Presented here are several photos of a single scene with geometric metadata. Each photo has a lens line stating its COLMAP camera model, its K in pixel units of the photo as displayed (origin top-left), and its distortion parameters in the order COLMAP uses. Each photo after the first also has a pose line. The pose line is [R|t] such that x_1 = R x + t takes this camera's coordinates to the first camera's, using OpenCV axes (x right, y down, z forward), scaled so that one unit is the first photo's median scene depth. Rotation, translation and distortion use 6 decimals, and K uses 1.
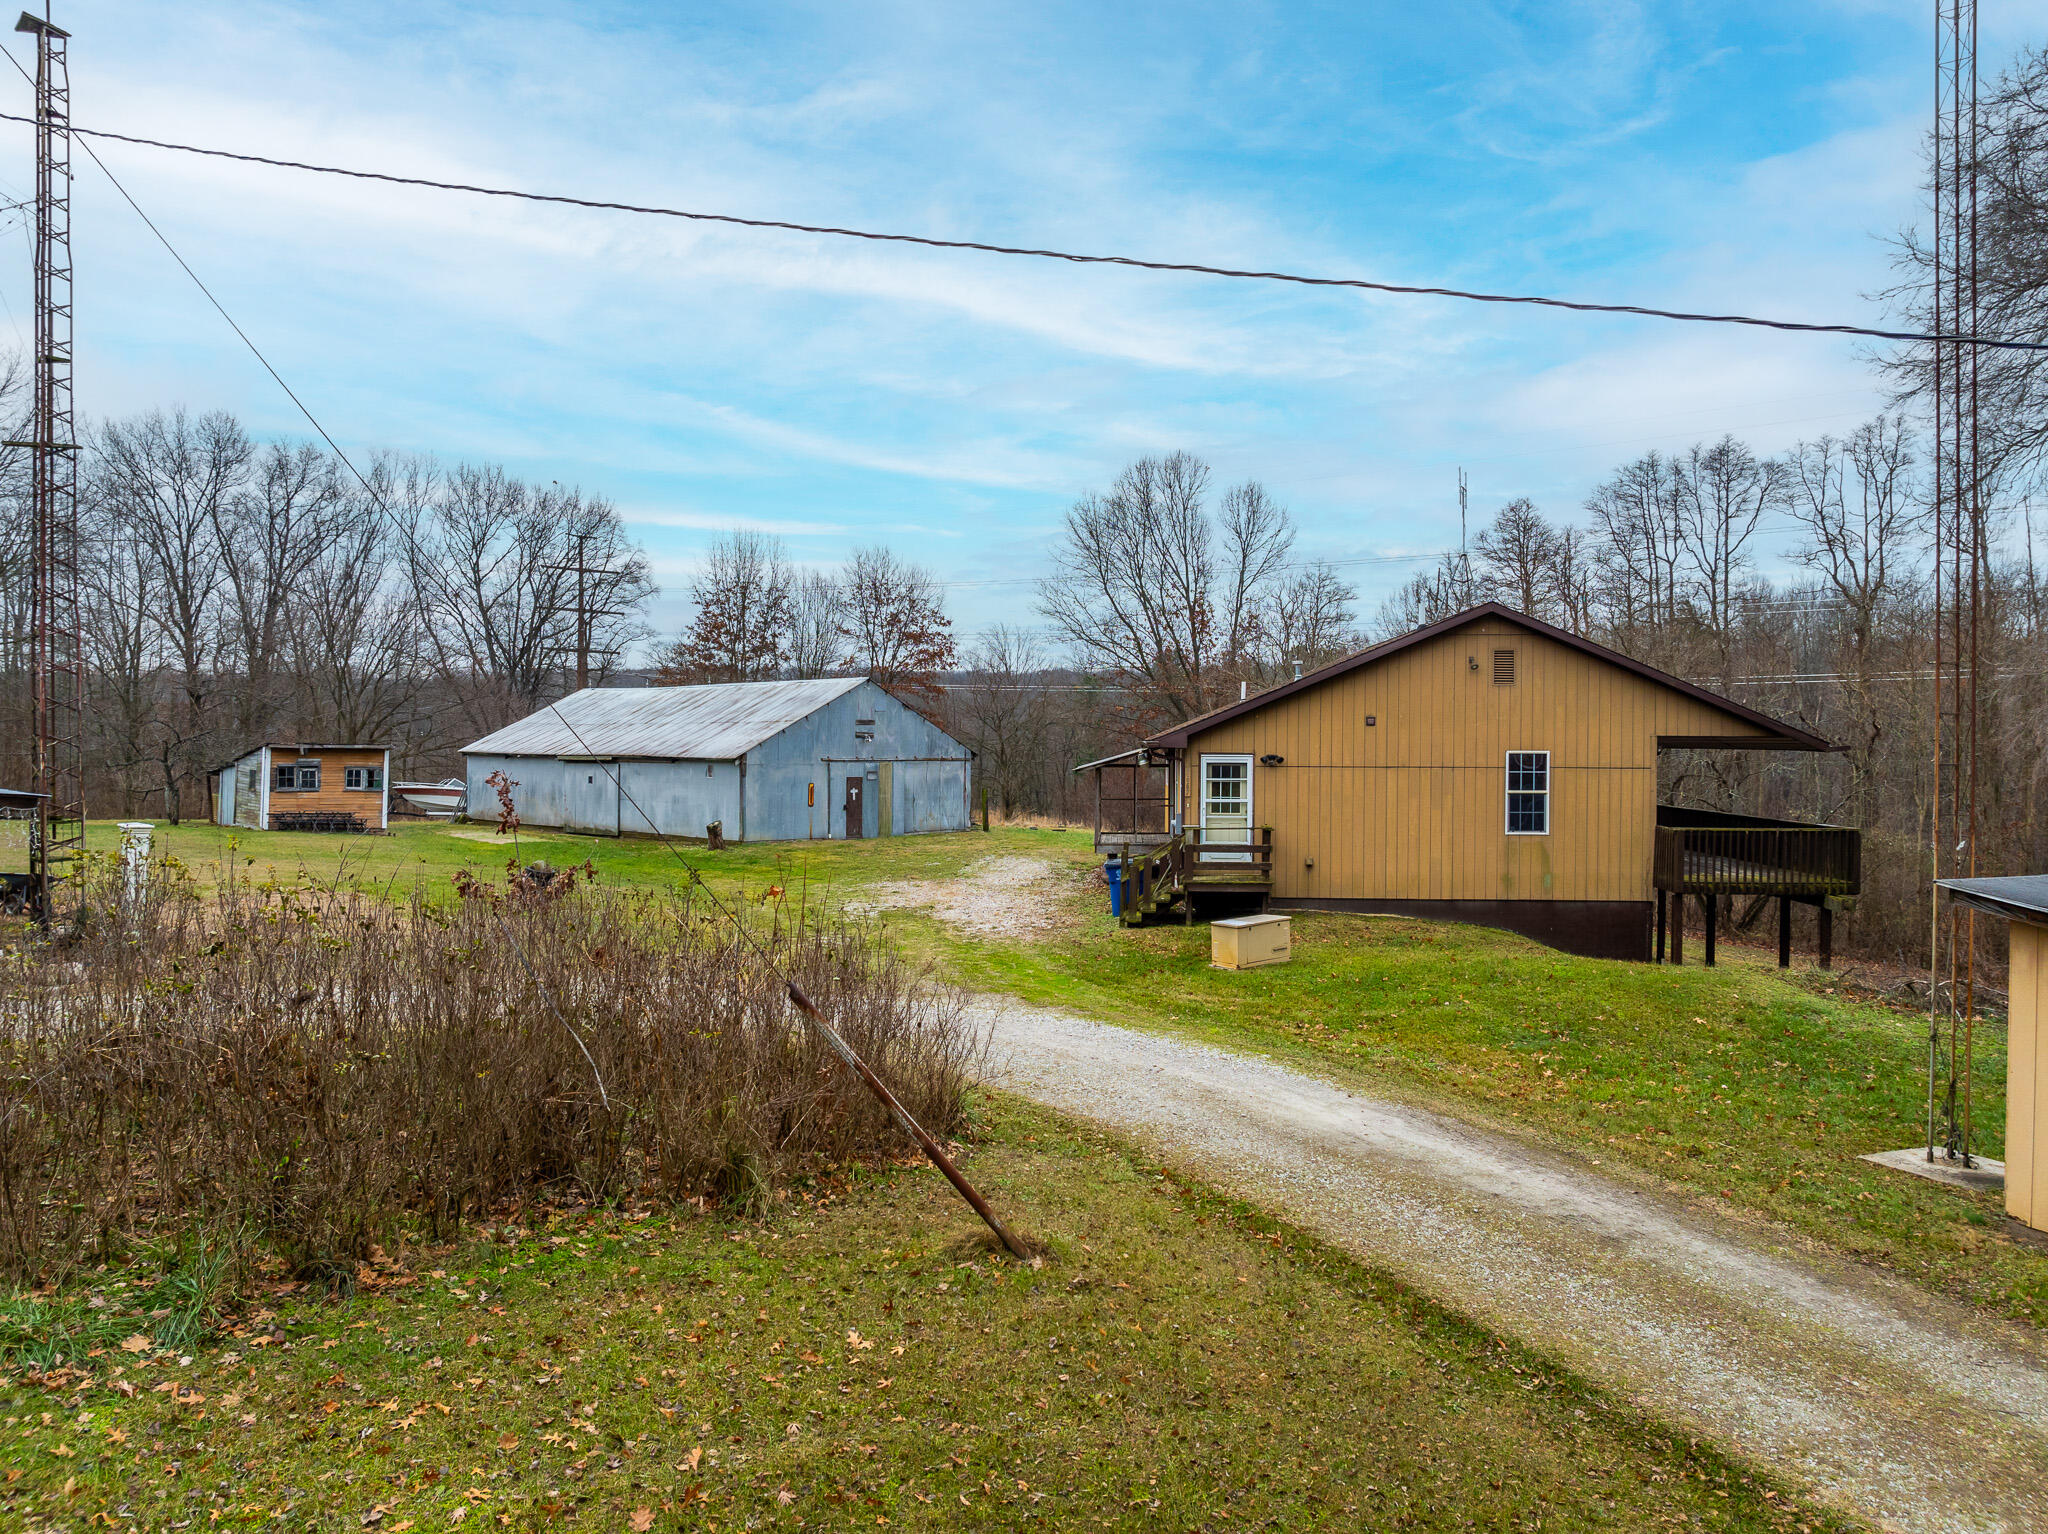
lens RADIAL K [[1468.1, 0, 1024.0], [0, 1468.1, 767.0], [0, 0, 1]] dist [-0.046146, 0.001520]
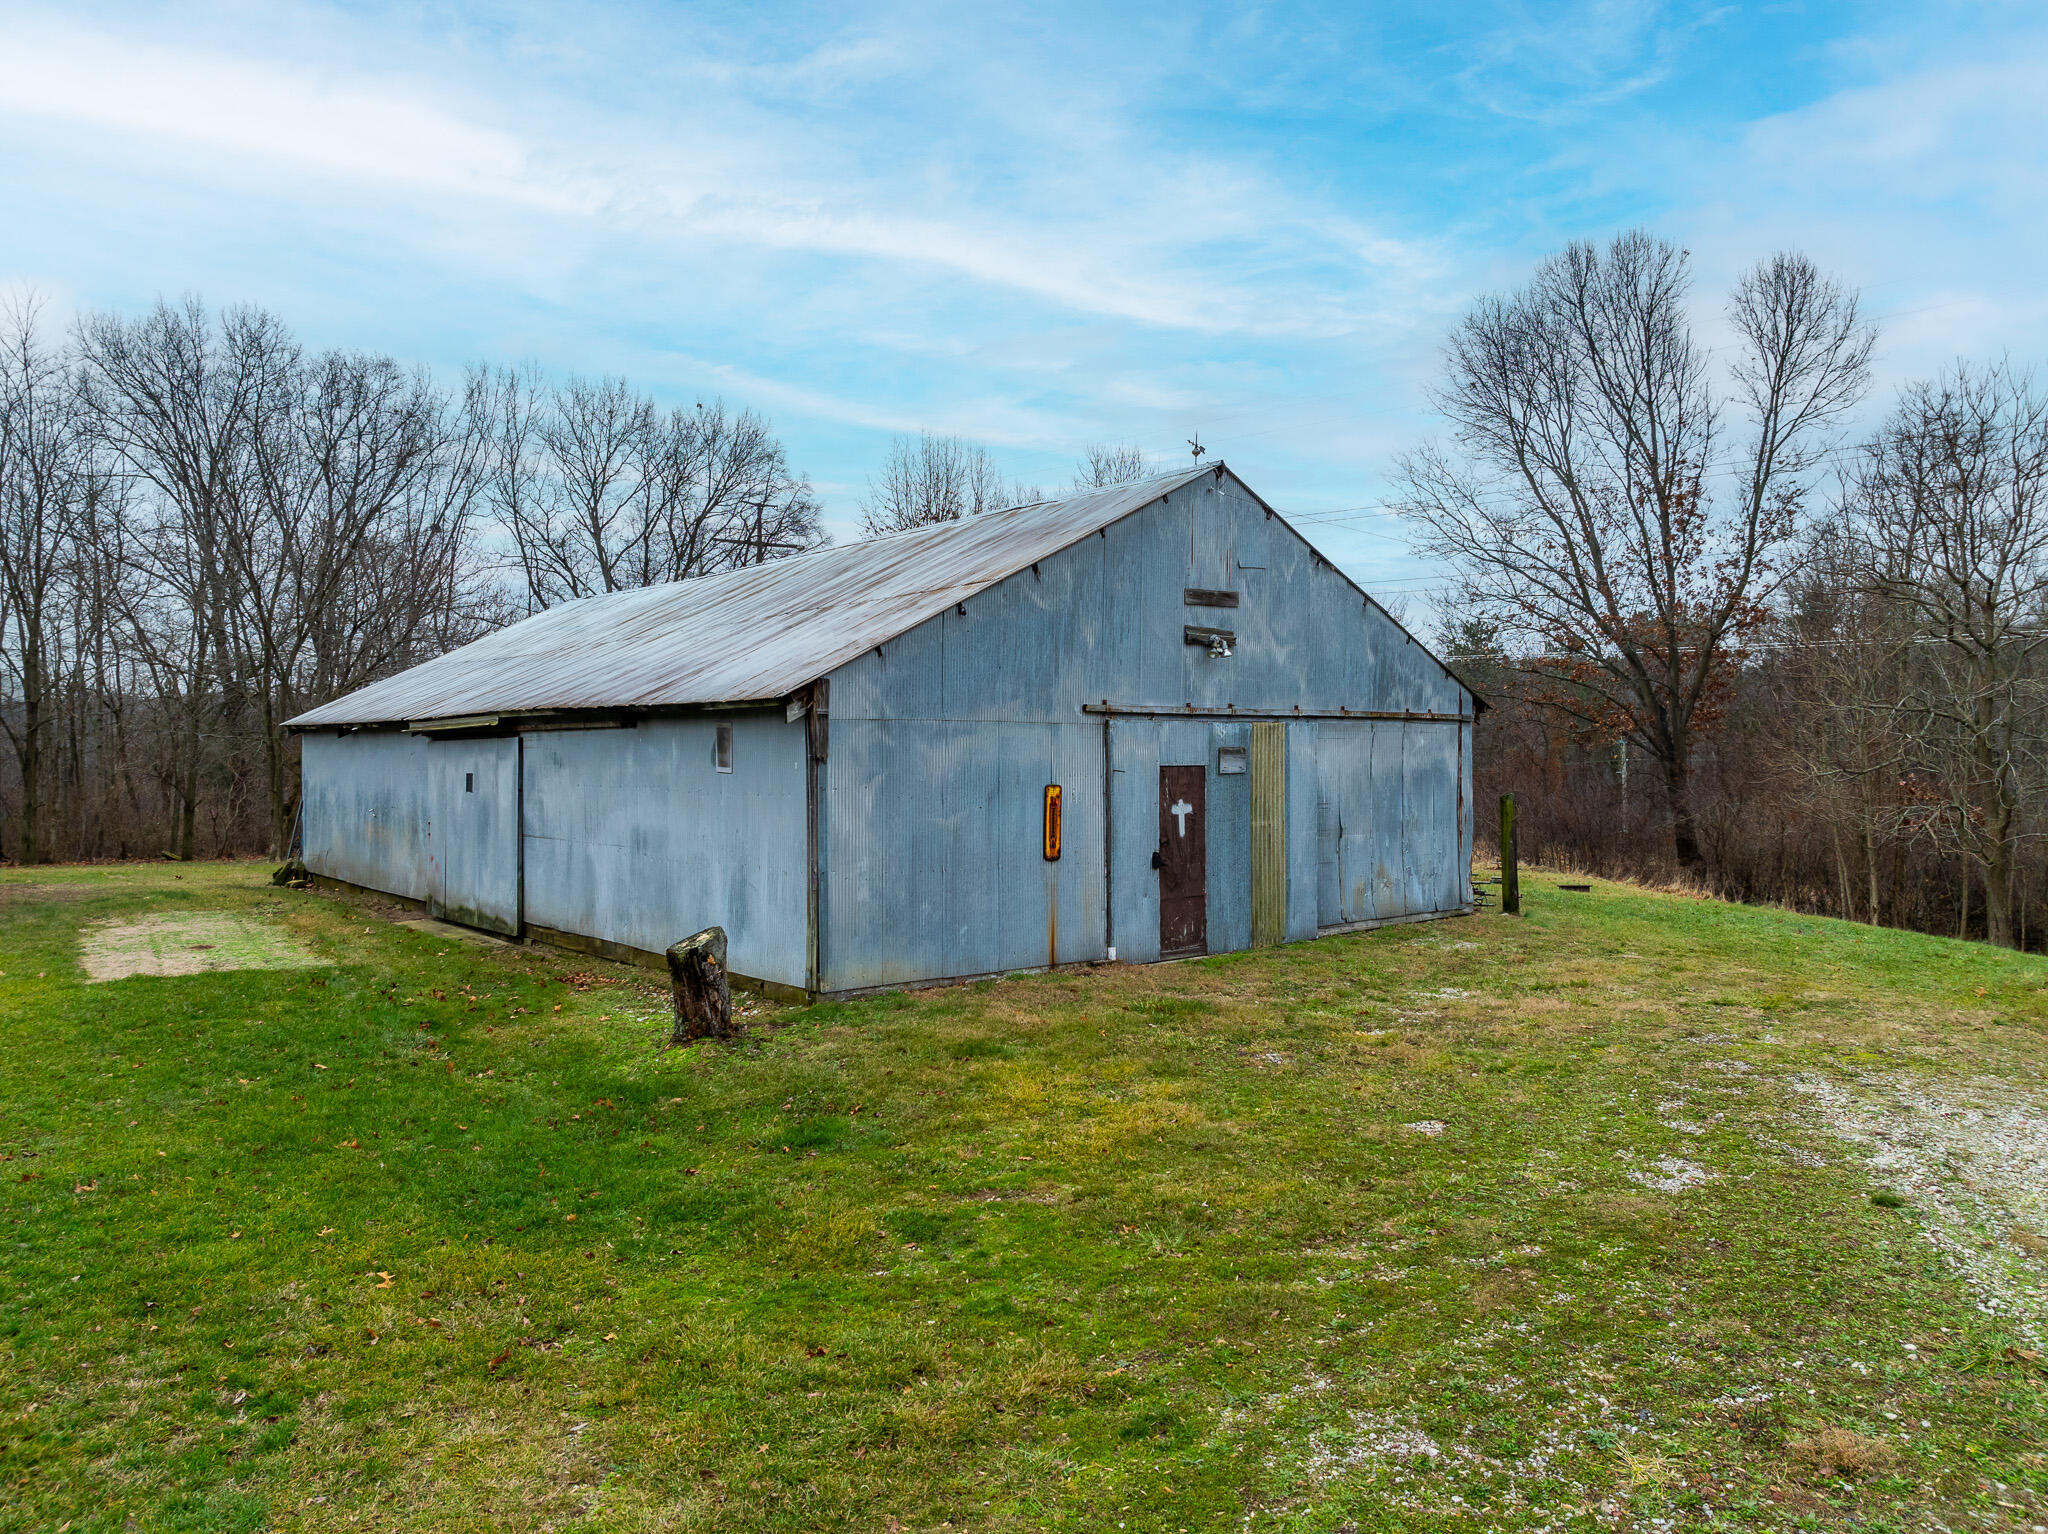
lens RADIAL K [[1468.1, 0, 1024.0], [0, 1468.1, 767.0], [0, 0, 1]] dist [-0.046146, 0.001520]
pose [[0.989266, -0.010251, -0.145763, -0.106139], [0.009406, 0.999935, -0.006485, 0.009253], [0.145820, 0.005044, 0.989298, 0.695365]]
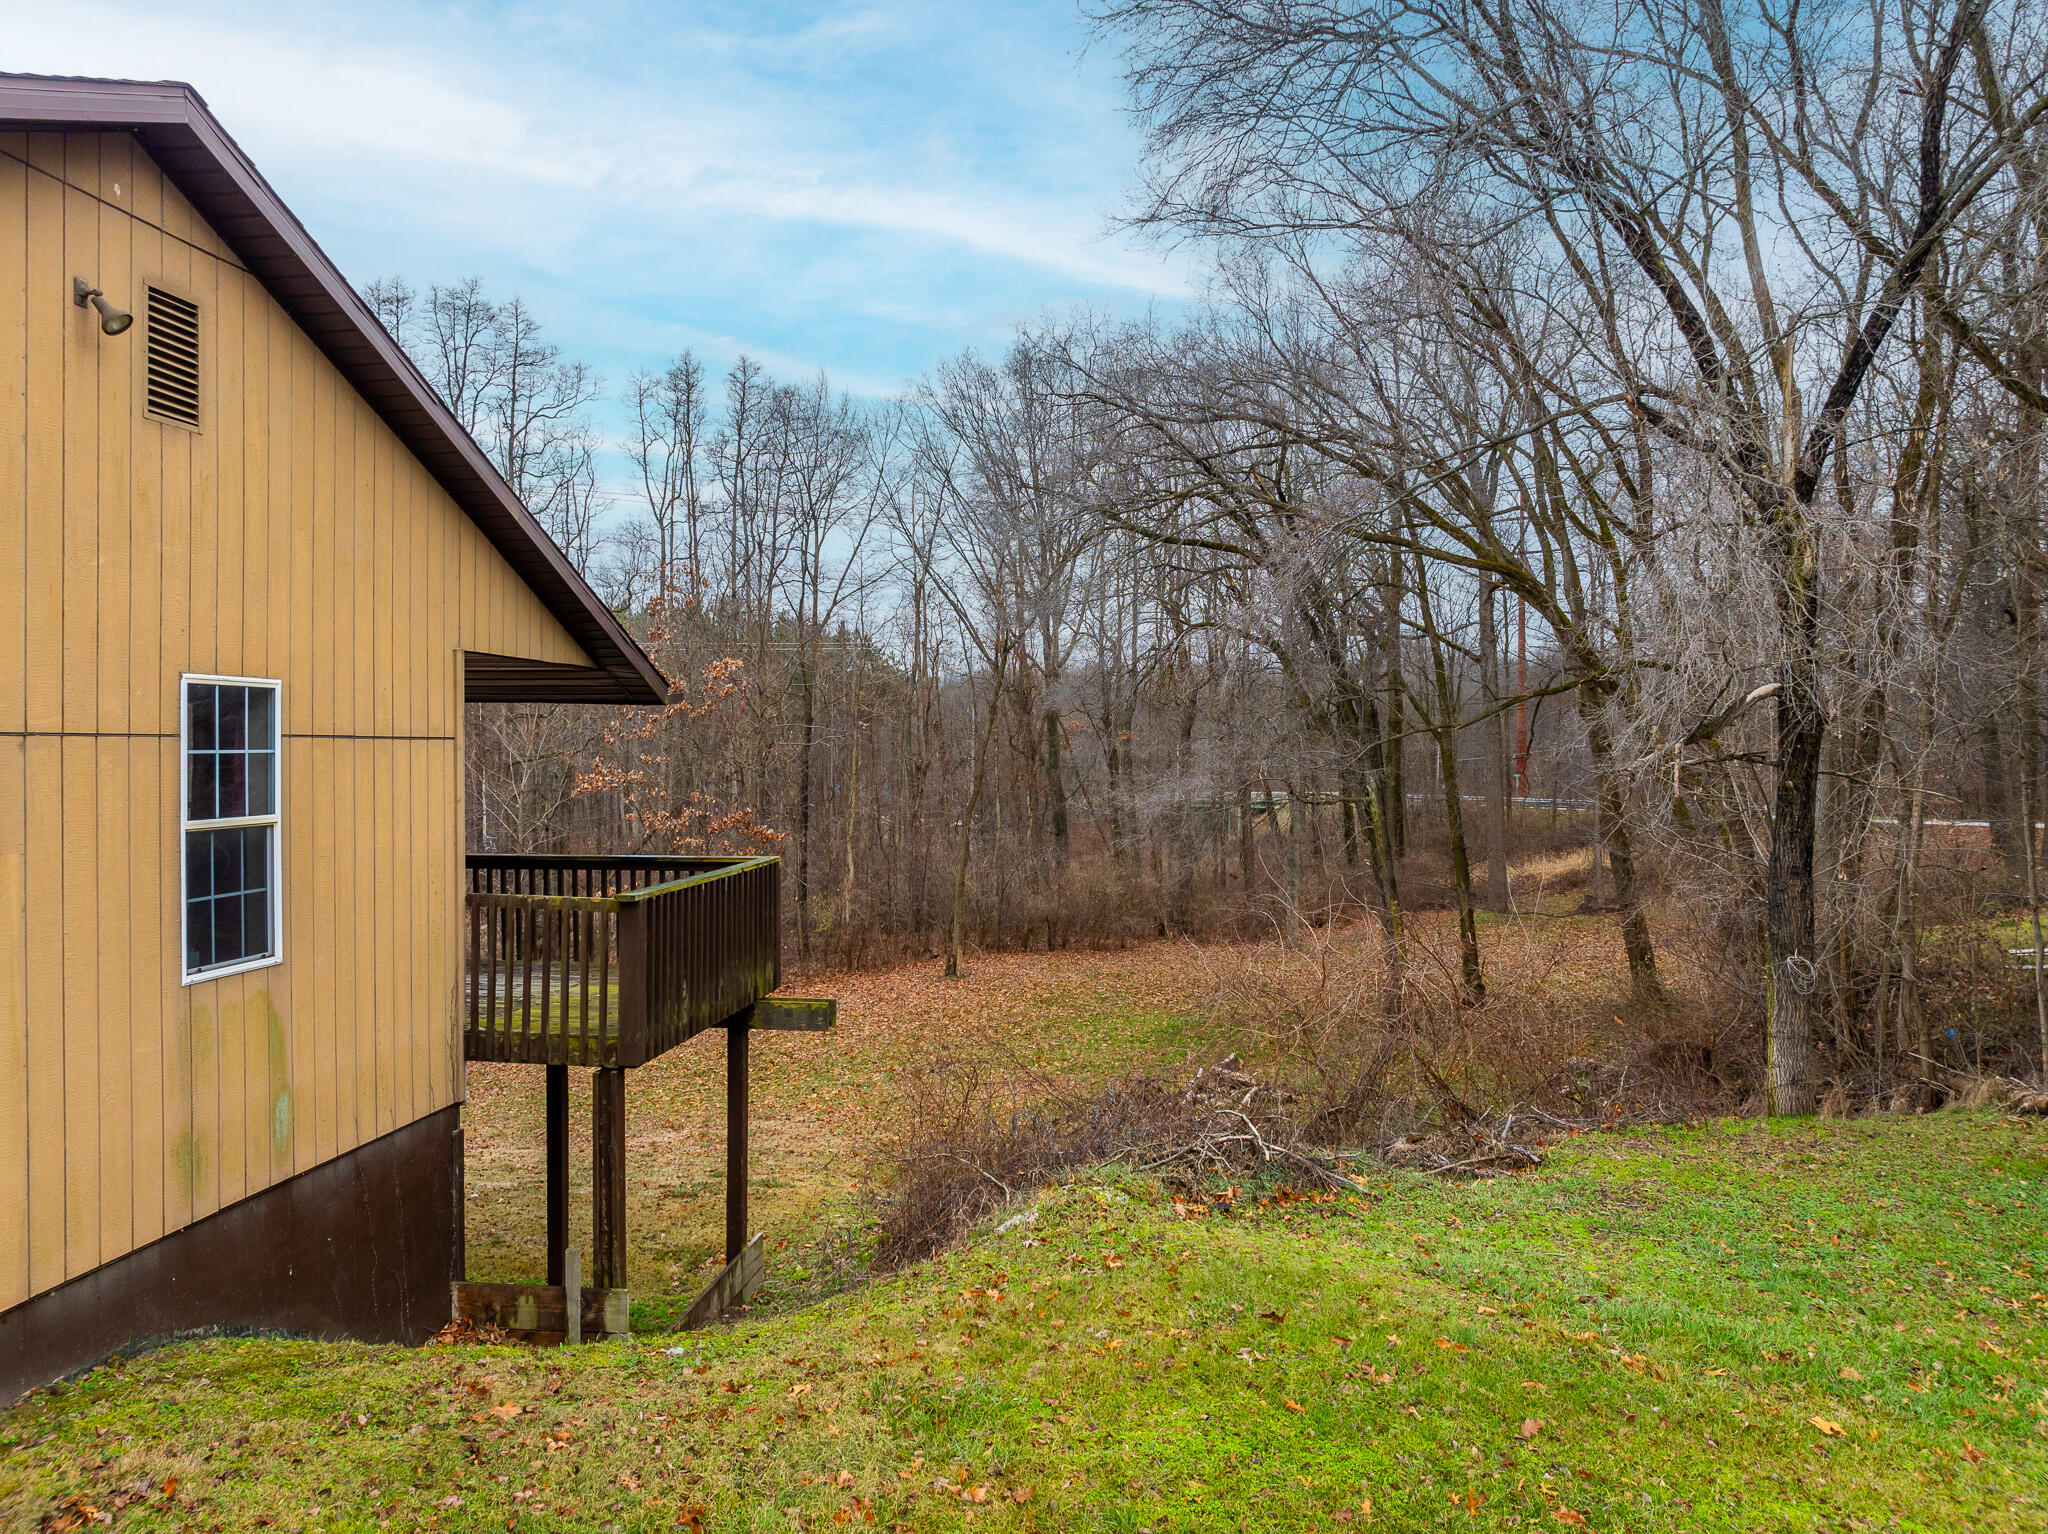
lens RADIAL K [[1462.0, 0, 1029.1], [0, 1462.0, 742.8], [0, 0, 1]] dist [-0.034928, 0.008475]
pose [[0.084095, -0.003828, 0.996450, 0.050092], [0.022419, 0.999747, 0.001948, 0.002952], [-0.996205, 0.022176, 0.084160, 0.520917]]
